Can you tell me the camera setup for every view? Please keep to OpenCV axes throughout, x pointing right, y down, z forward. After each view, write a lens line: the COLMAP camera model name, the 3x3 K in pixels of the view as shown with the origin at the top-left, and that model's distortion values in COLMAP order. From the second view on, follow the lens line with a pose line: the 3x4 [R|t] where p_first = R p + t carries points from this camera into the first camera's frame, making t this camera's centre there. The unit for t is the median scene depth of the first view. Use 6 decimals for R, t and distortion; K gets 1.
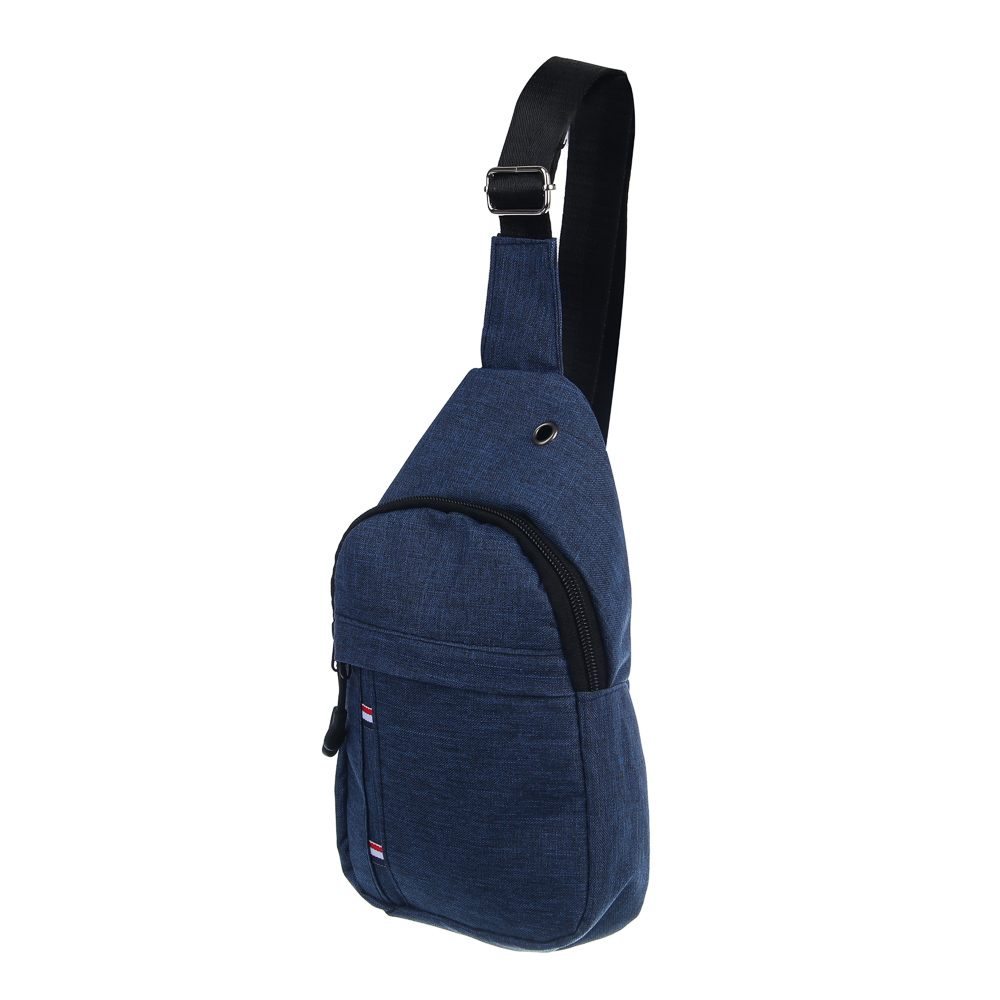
lens RADIAL K [[2316.8, 0, 502.8], [0, 2316.8, 498.8], [0, 0, 1]] dist [-0.032383, 0.000000]
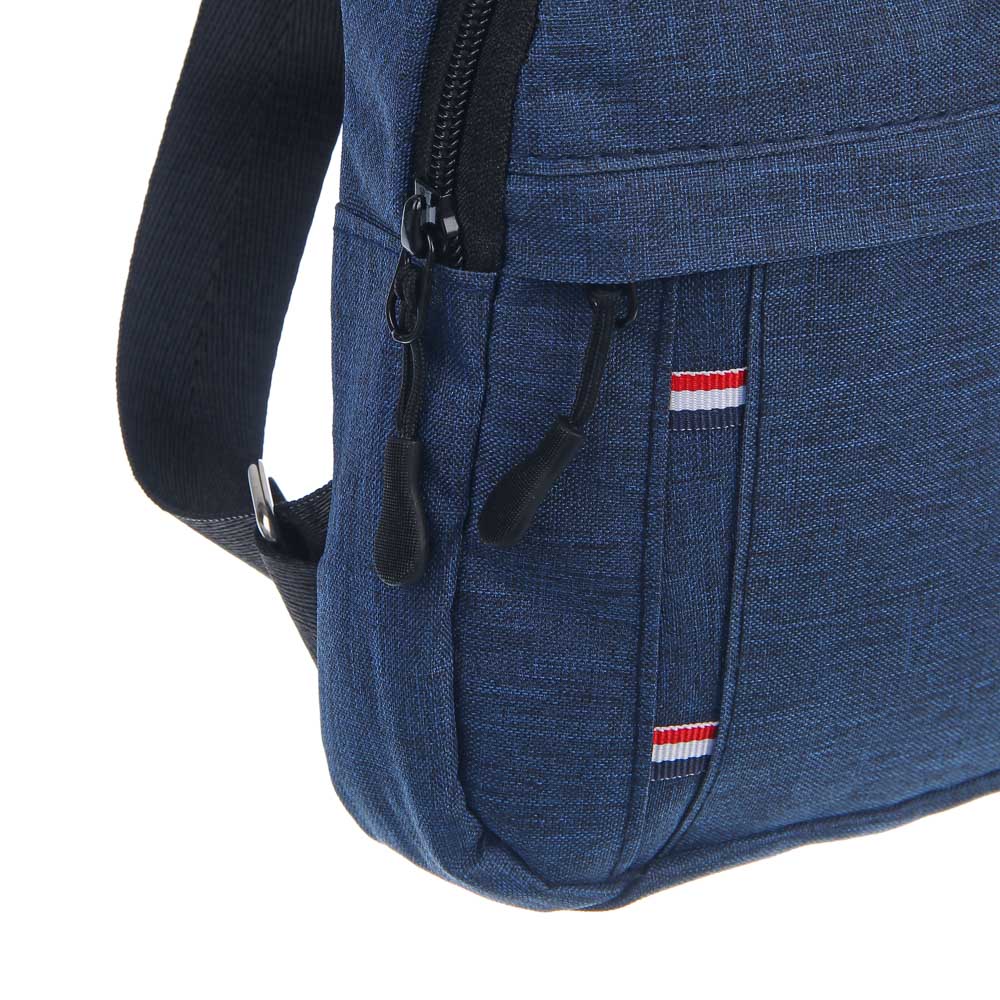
lens RADIAL K [[4993.1, 0, 501.2], [0, 4993.1, 499.7], [0, 0, 1]] dist [0.080528, 0.000000]
pose [[0.331826, -0.360023, 0.871937, -0.770611], [0.140015, 0.932867, 0.331897, -0.157085], [-0.932892, 0.011953, 0.359958, 0.770732]]
